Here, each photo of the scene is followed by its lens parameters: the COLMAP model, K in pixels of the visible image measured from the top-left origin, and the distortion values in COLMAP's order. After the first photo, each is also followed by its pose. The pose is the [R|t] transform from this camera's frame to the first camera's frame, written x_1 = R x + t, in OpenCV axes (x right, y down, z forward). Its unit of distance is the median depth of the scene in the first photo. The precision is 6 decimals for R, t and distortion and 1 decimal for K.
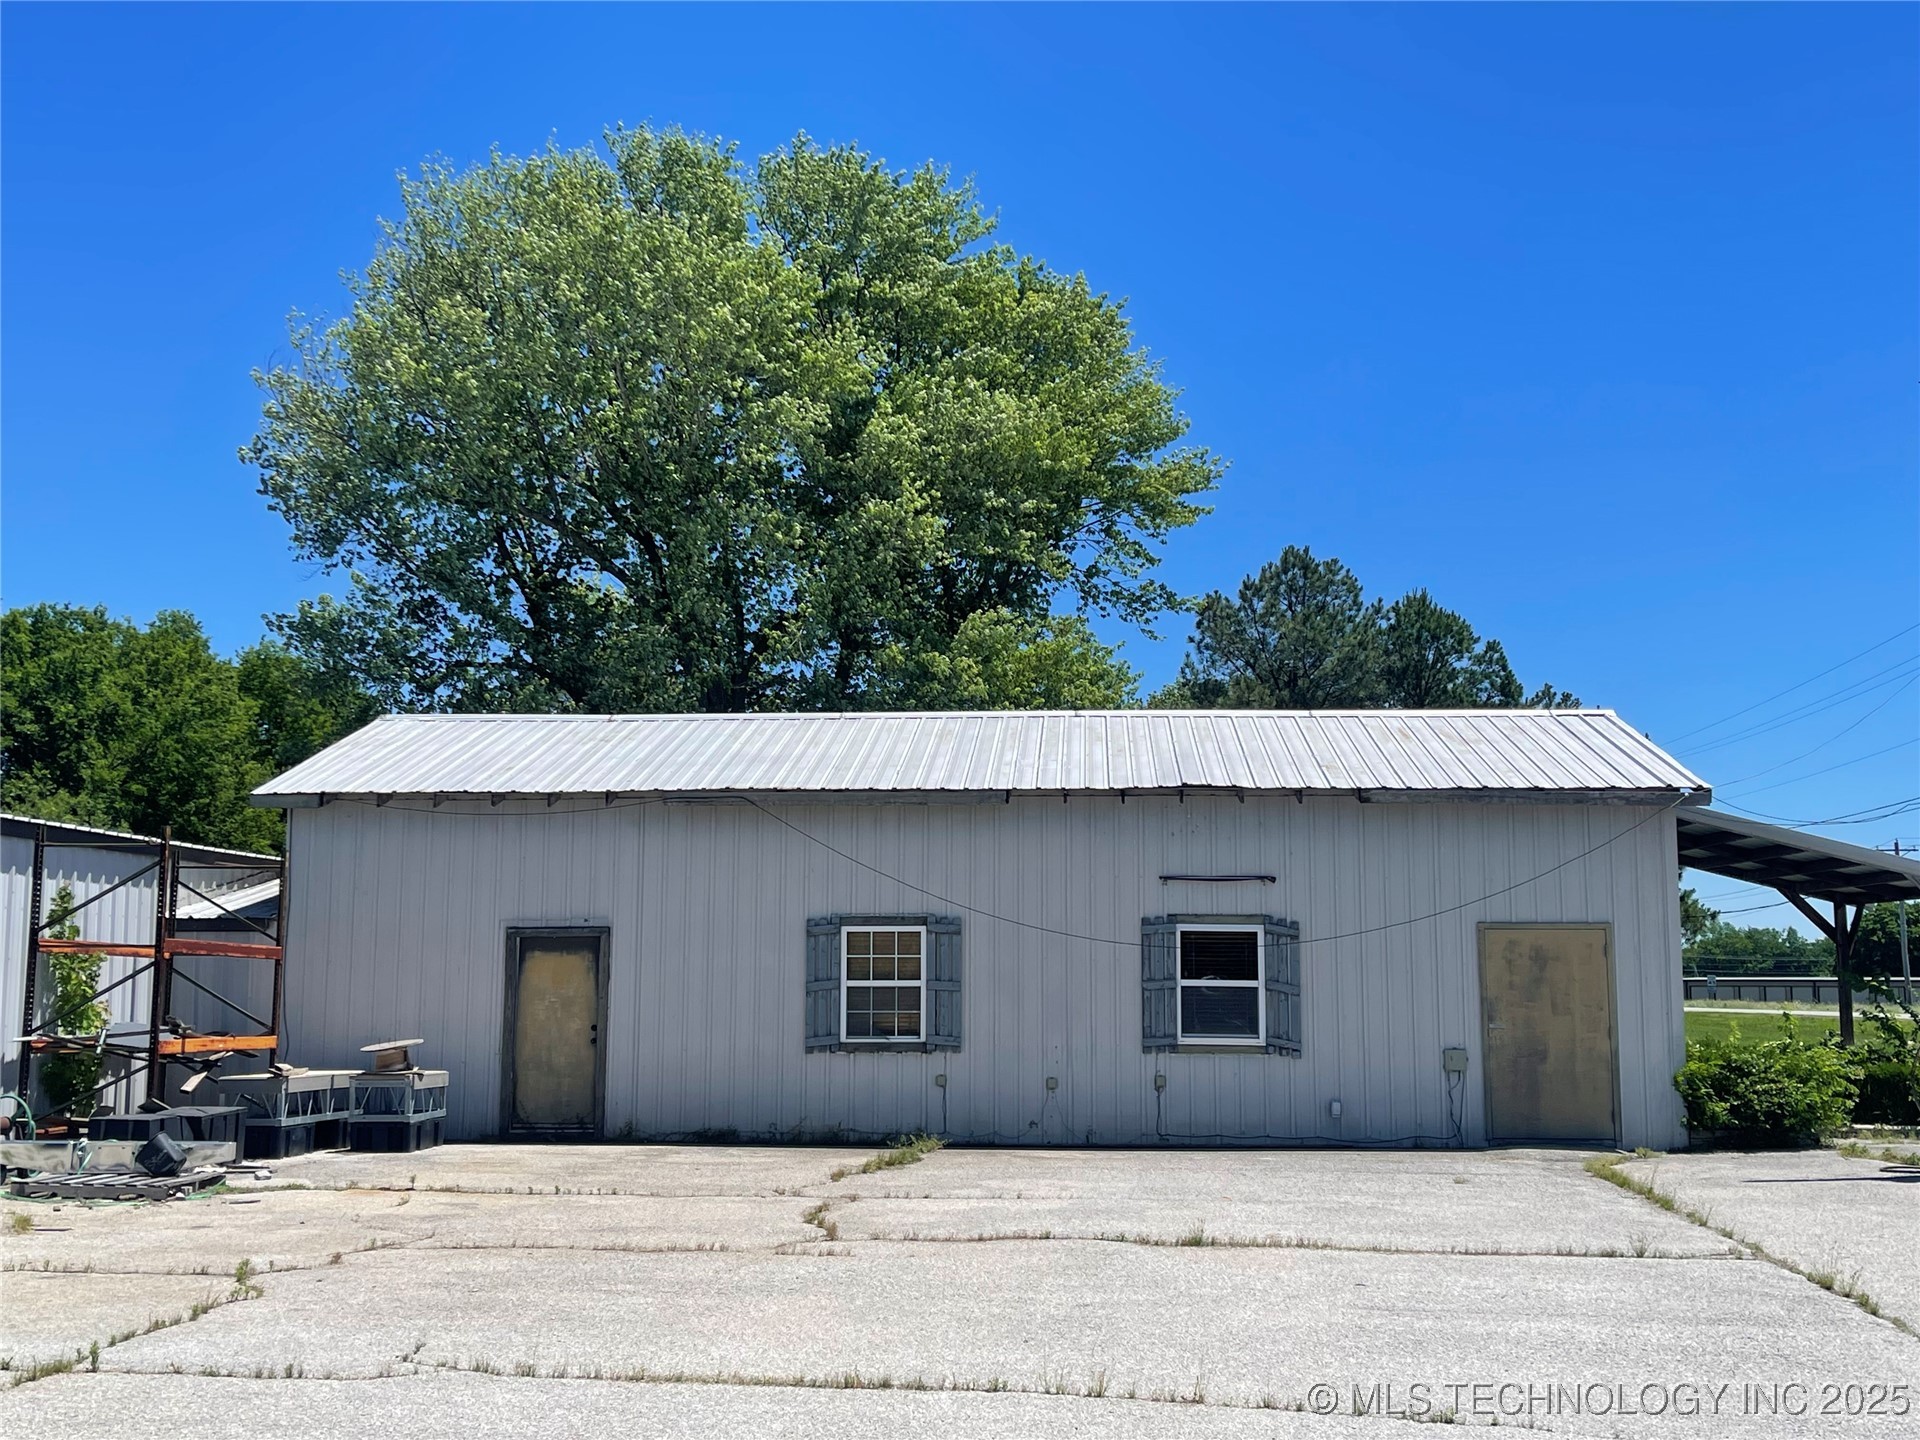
lens RADIAL K [[2117.6, 0, 960.0], [0, 2117.6, 720.0], [0, 0, 1]] dist [0.005146, 0.002243]
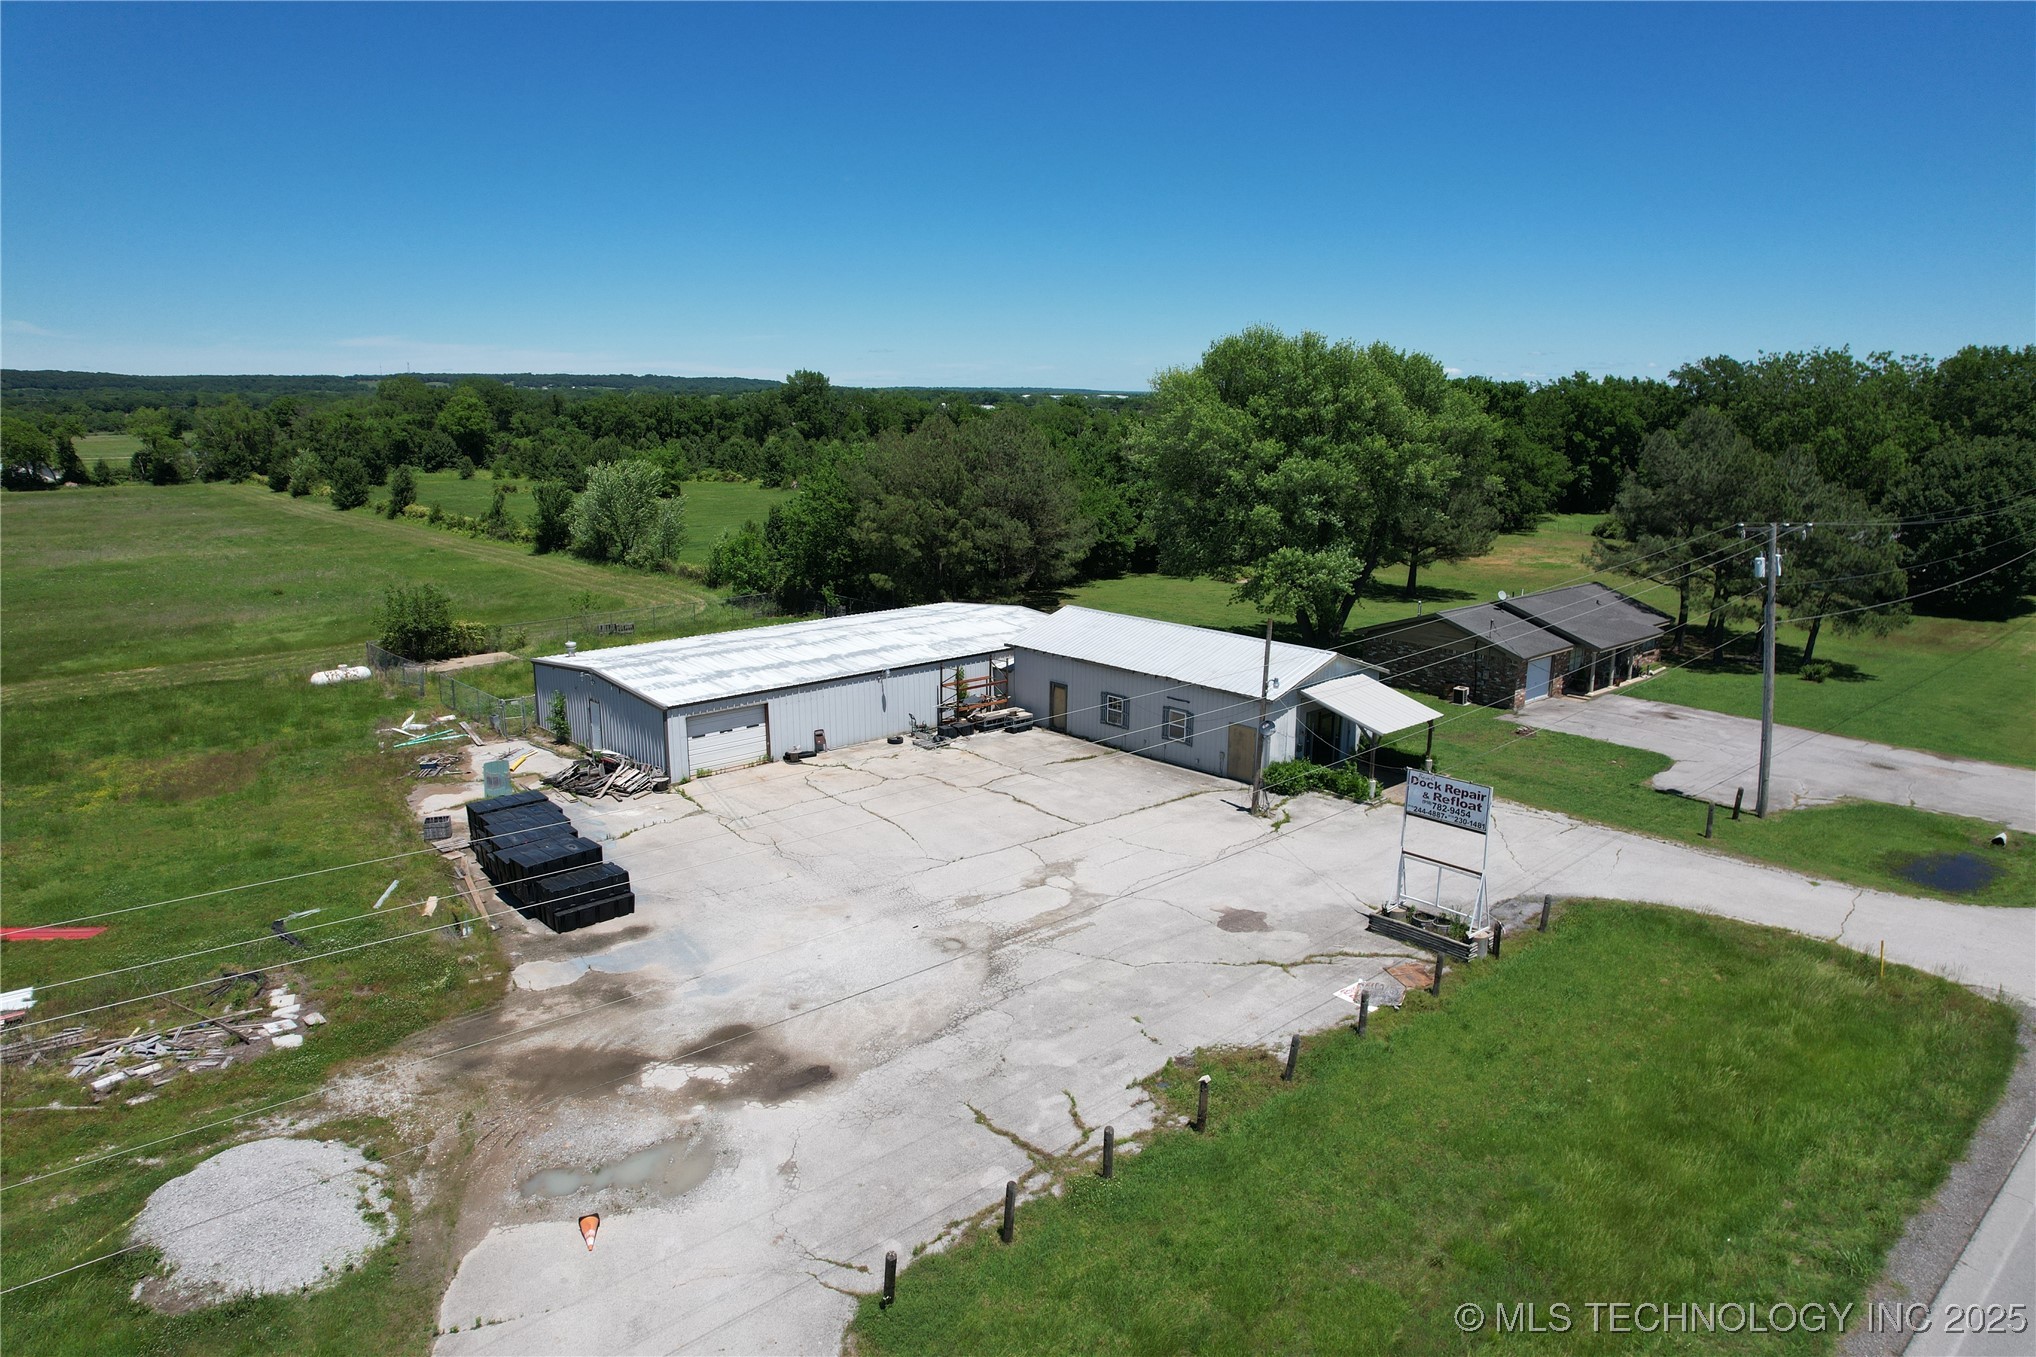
lens RADIAL K [[1301.8, 0, 1027.9], [0, 1301.8, 680.4], [0, 0, 1]] dist [-0.083707, 0.078168]
pose [[0.729182, 0.150577, -0.667548, 1.522442], [0.076714, 0.951356, 0.298391, -0.698674], [0.680006, -0.268792, 0.682160, -0.815733]]
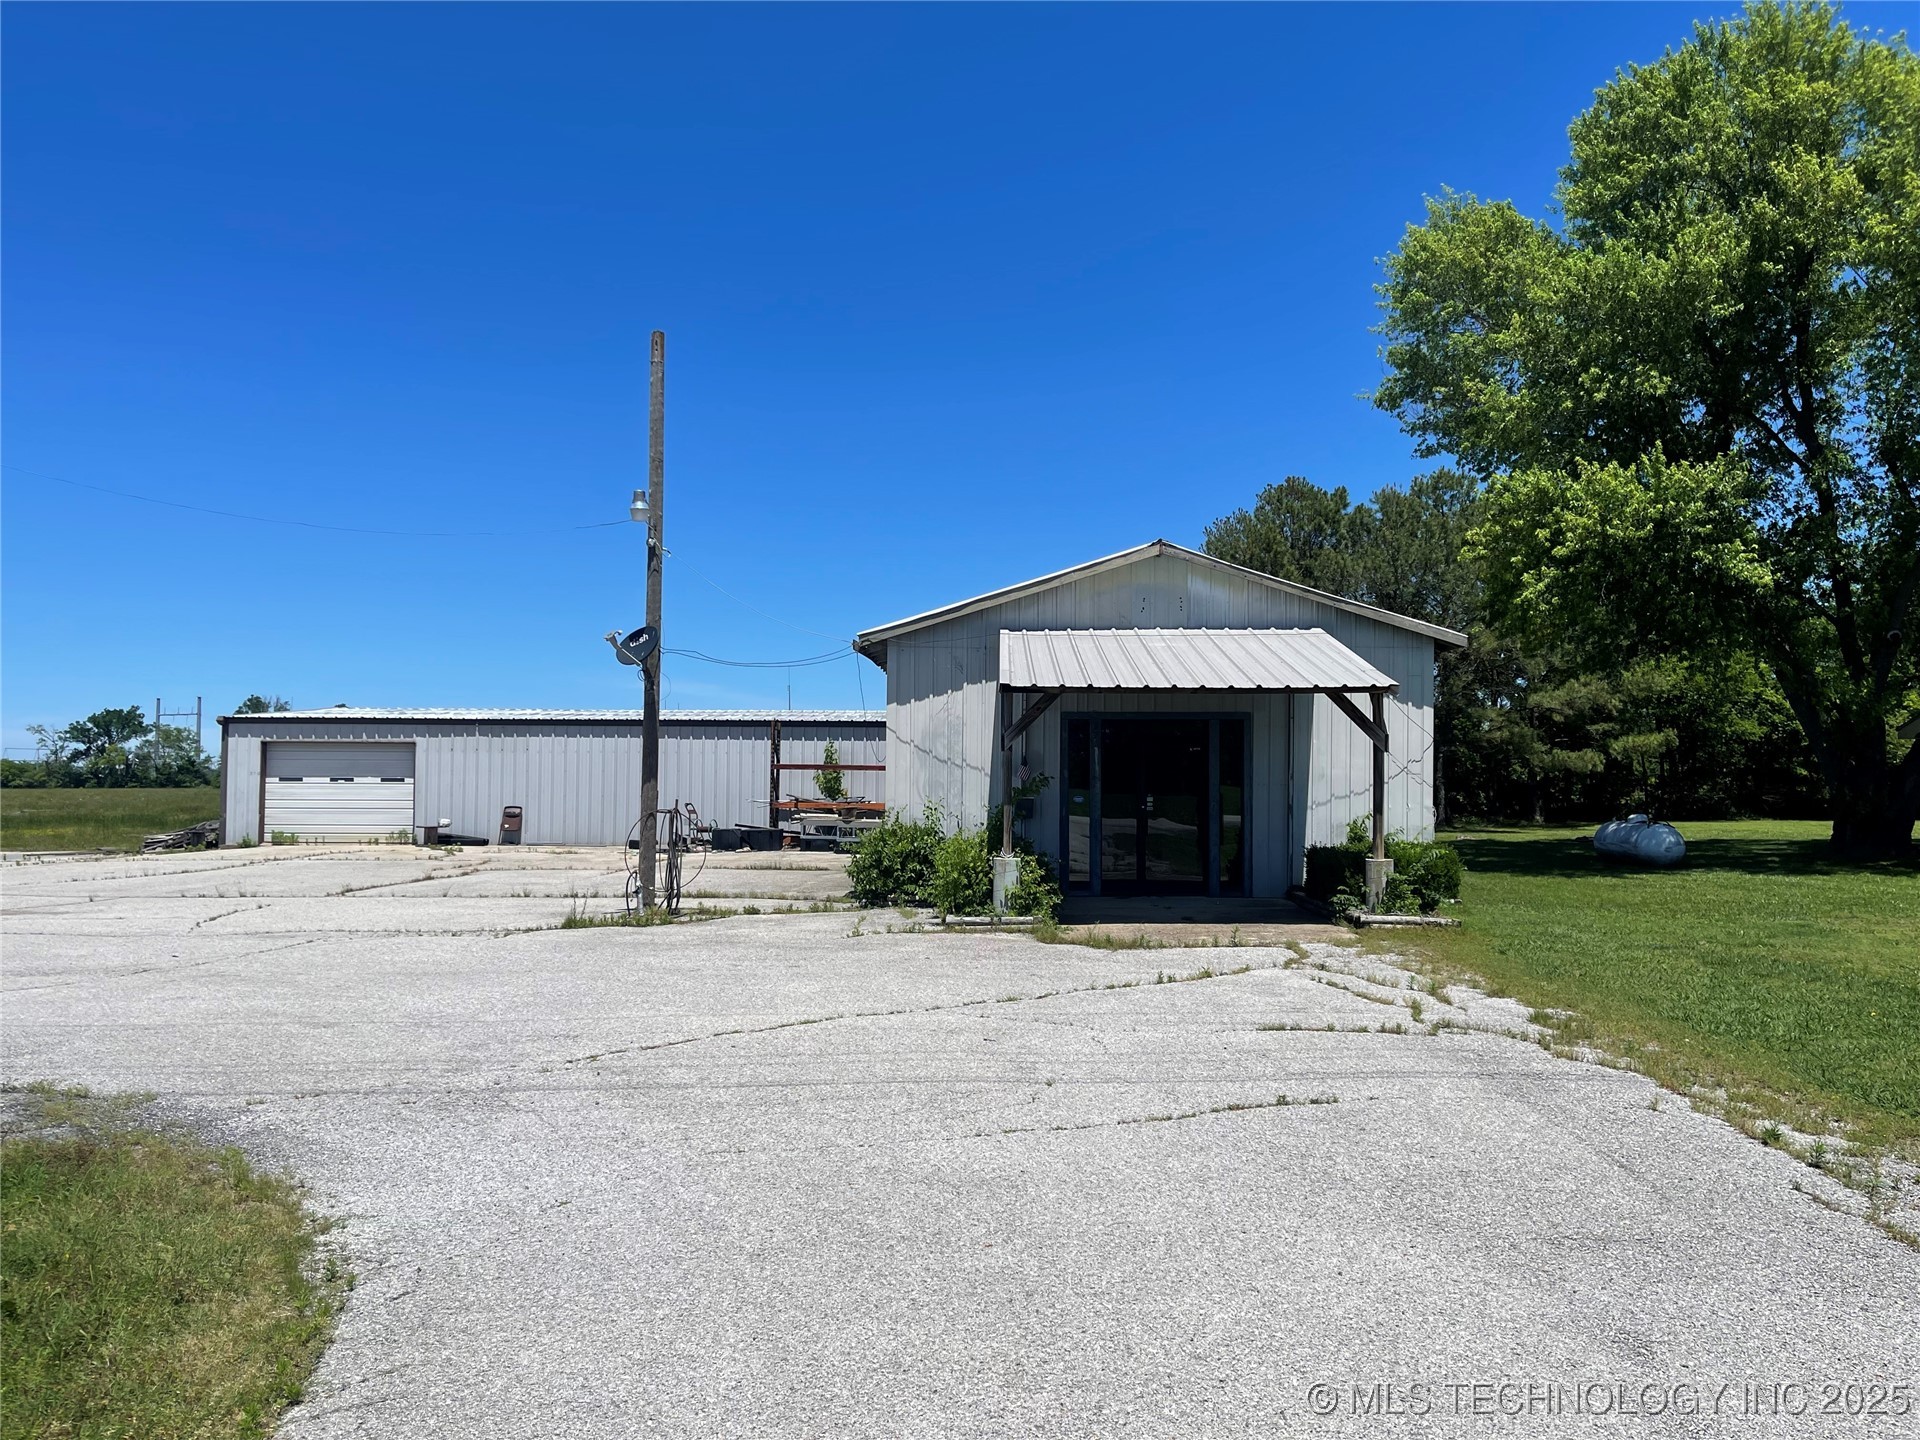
lens RADIAL K [[1459.3, 0, 962.7], [0, 1459.3, 716.1], [0, 0, 1]] dist [0.086024, -0.106531]
pose [[0.055221, -0.043226, -0.997538, 1.247216], [0.115147, 0.992672, -0.036641, 0.120282], [0.991812, -0.112840, 0.059794, 0.989487]]
